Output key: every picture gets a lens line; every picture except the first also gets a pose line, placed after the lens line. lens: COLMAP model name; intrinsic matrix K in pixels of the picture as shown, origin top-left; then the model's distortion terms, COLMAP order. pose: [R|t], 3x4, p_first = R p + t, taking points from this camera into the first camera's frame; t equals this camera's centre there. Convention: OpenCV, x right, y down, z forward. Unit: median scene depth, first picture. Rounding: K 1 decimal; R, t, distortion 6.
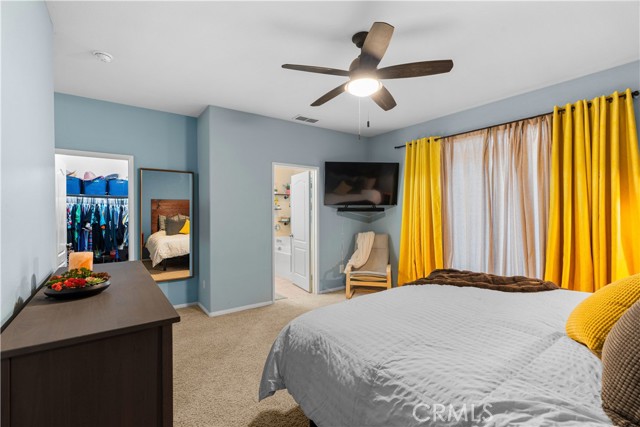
lens RADIAL K [[289.6, 0, 320.0], [0, 289.6, 213.5], [0, 0, 1]] dist [-0.000120, 0.000274]
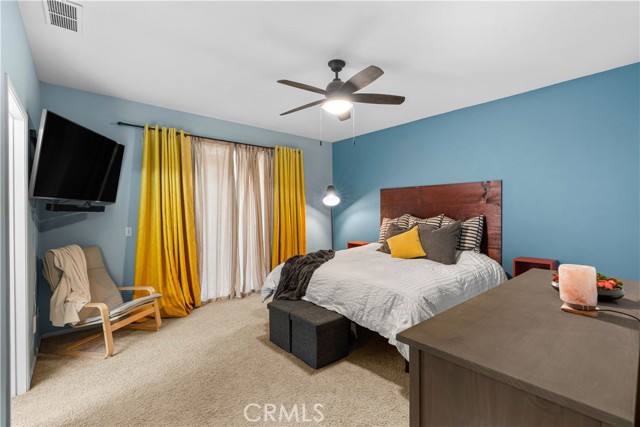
lens RADIAL K [[289.6, 0, 320.0], [0, 289.6, 213.5], [0, 0, 1]] dist [-0.000120, 0.000274]
pose [[-0.078525, -0.001761, 0.996911, -0.619699], [0.010141, 0.999945, 0.002565, 0.000439], [-0.996861, 0.010311, -0.078502, 0.701870]]
